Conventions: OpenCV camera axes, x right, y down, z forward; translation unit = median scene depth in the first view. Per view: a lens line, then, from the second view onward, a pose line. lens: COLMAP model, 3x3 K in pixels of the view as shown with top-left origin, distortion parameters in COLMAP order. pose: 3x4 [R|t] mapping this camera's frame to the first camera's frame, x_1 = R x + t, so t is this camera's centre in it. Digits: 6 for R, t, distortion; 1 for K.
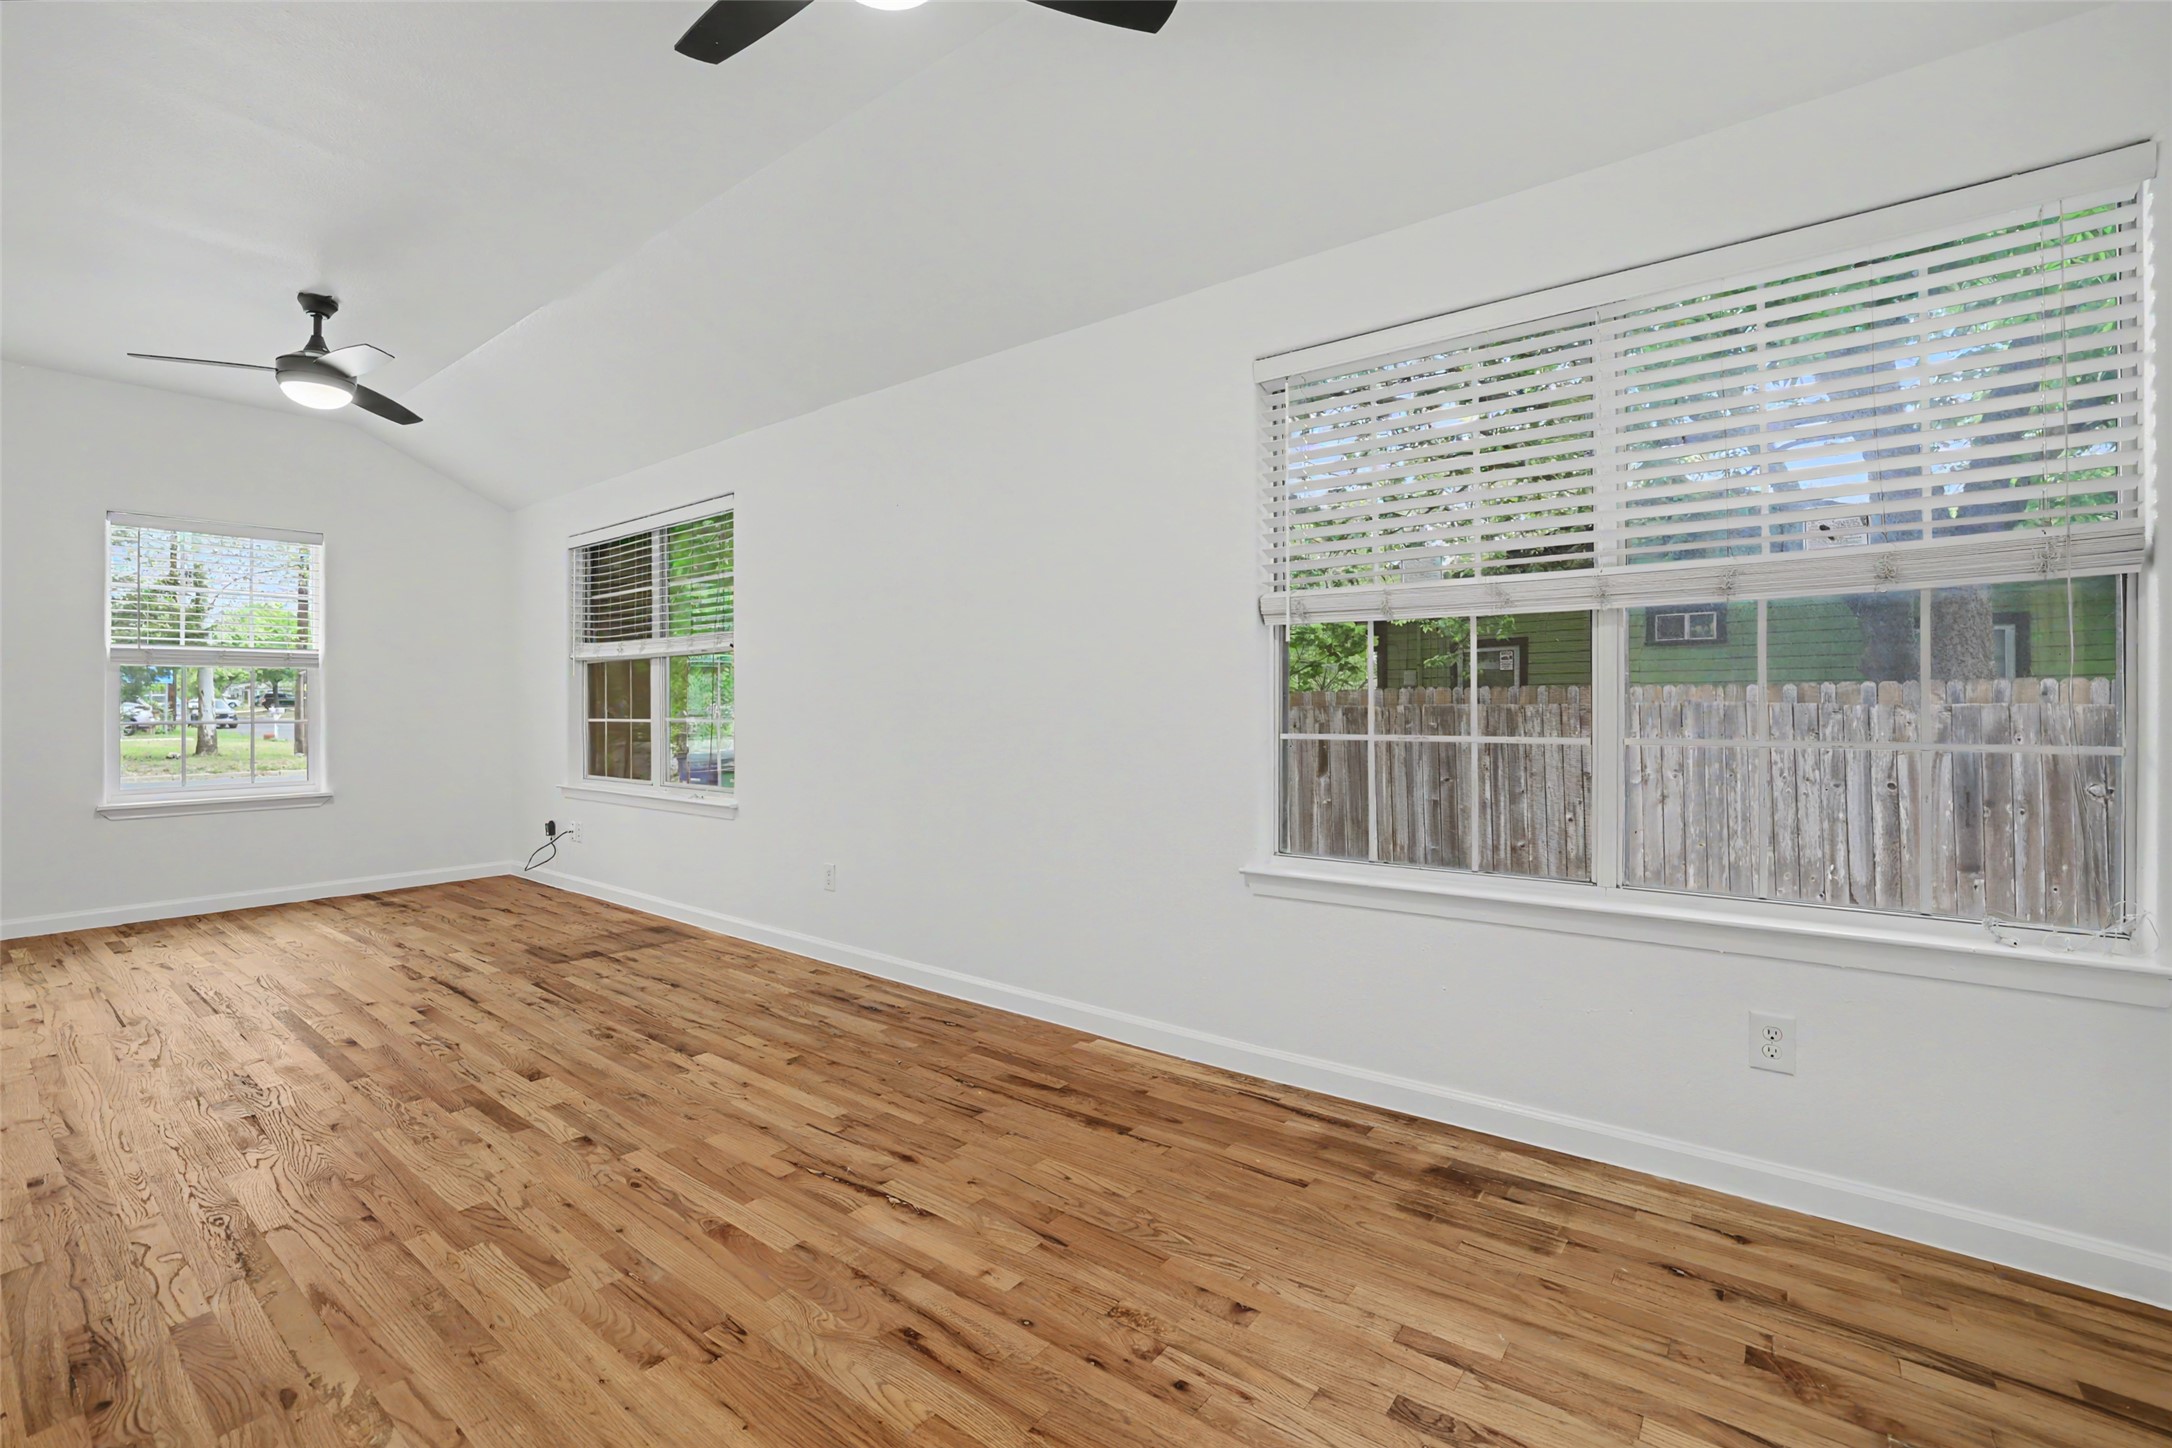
lens RADIAL K [[962.2, 0, 1095.1], [0, 962.2, 707.8], [0, 0, 1]] dist [-0.023174, 0.000420]
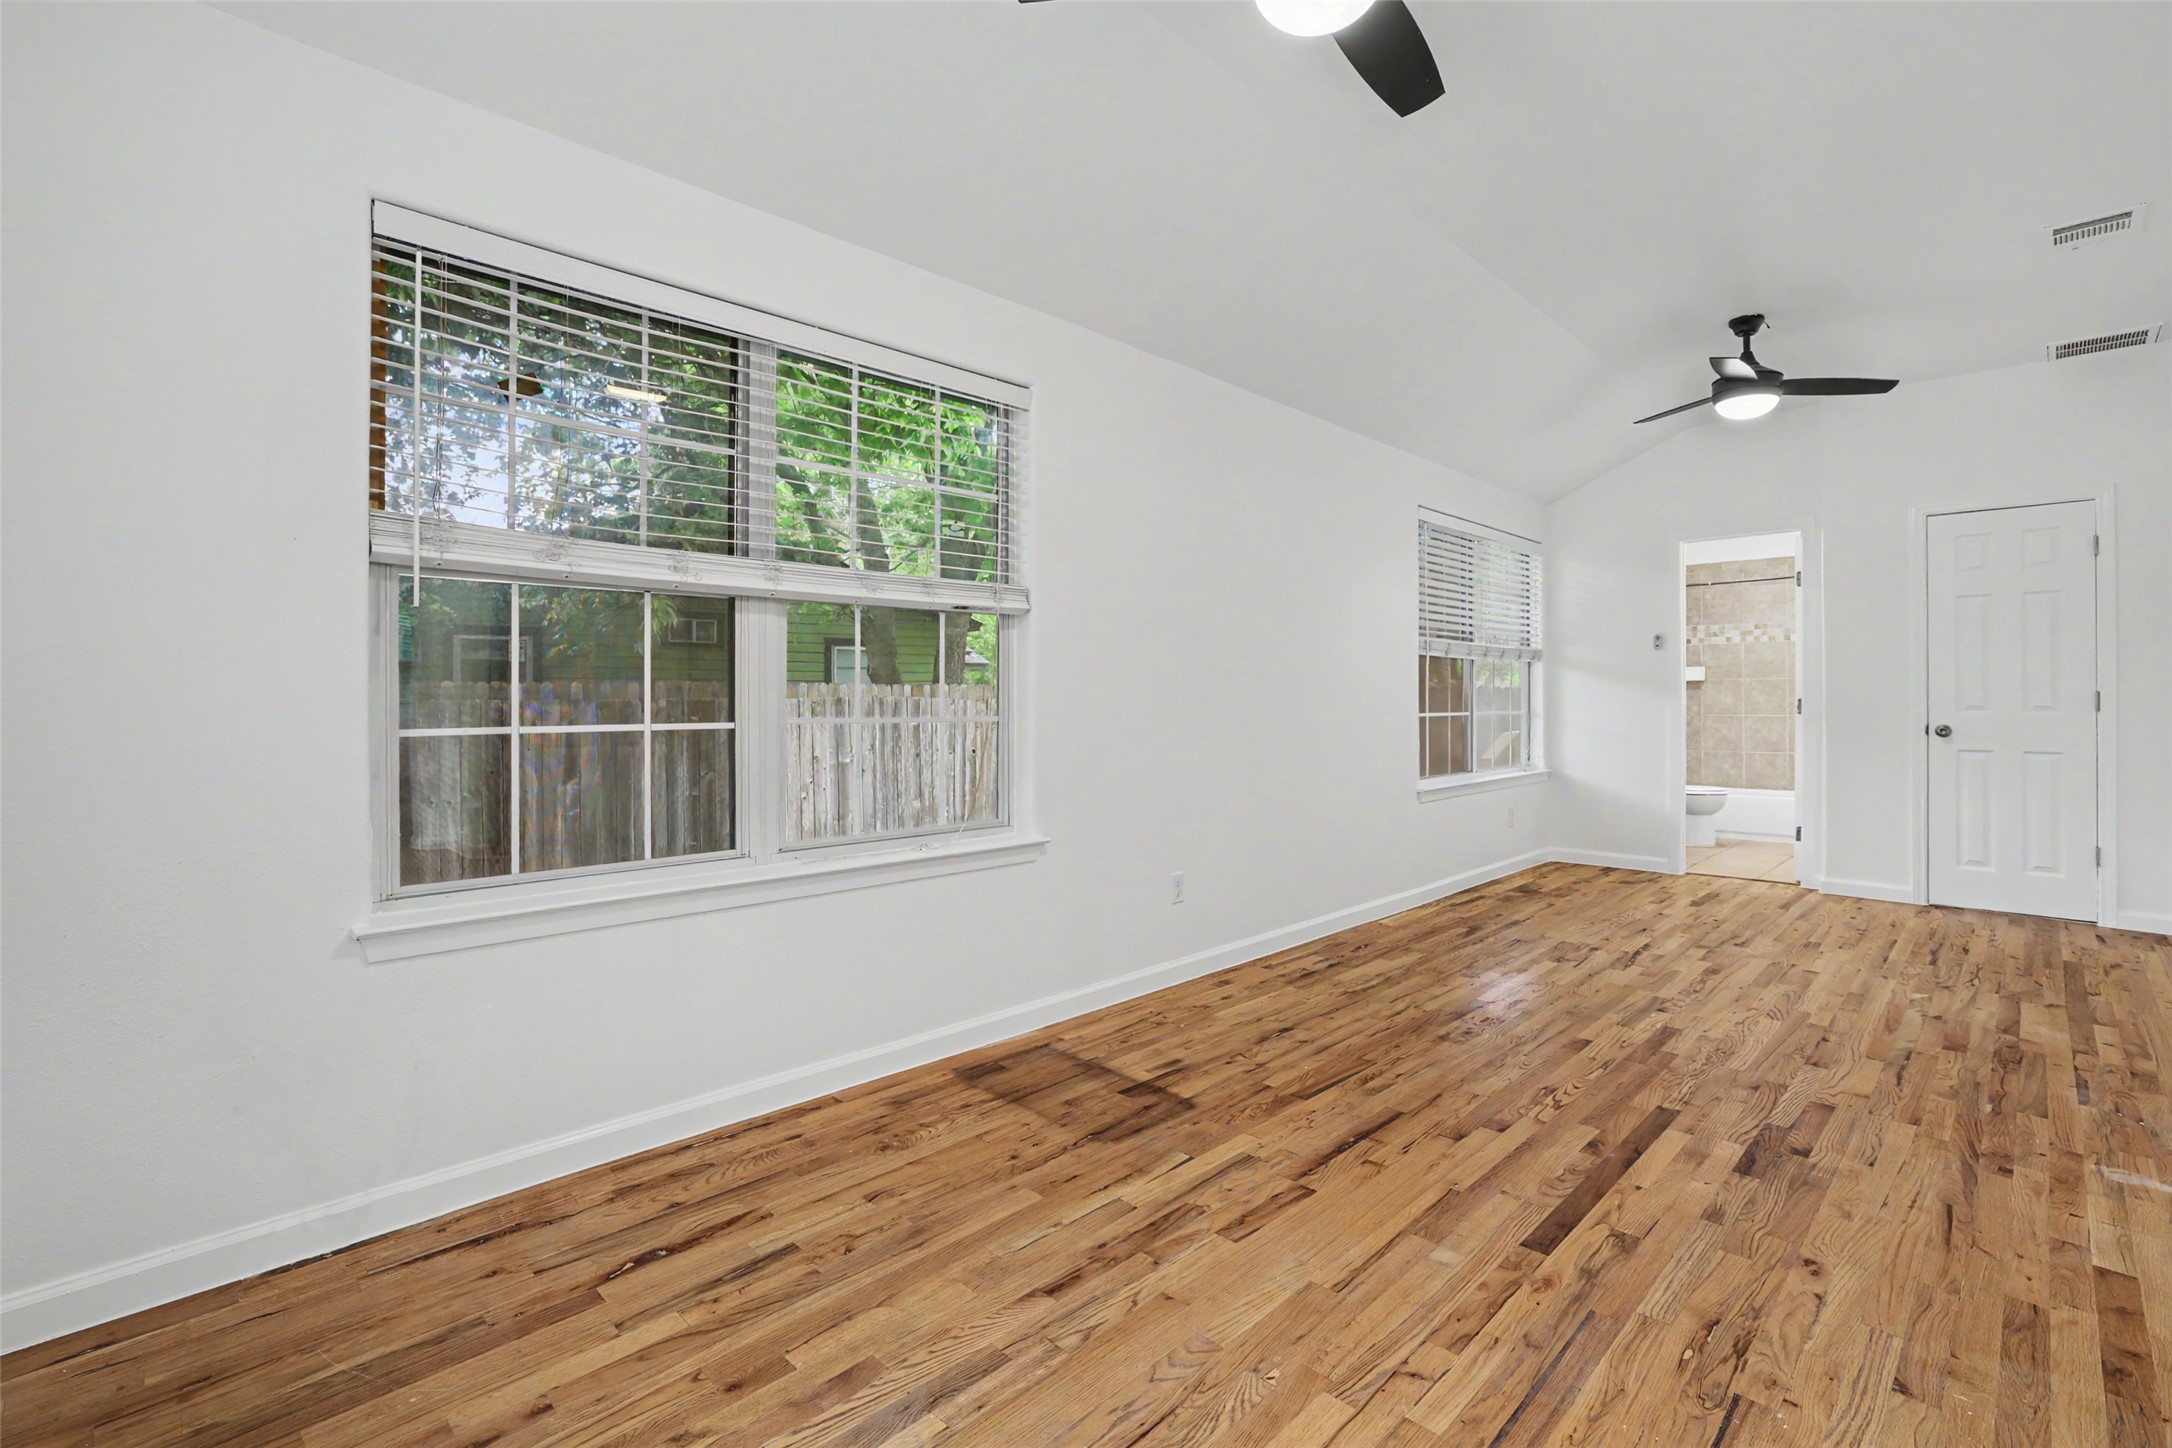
lens RADIAL K [[962.2, 0, 1095.1], [0, 962.2, 707.8], [0, 0, 1]] dist [-0.023174, 0.000420]
pose [[0.114499, -0.005770, 0.993407, -1.084515], [-0.001550, 0.999981, 0.005987, 0.000950], [-0.993422, -0.002226, 0.114488, 0.895514]]
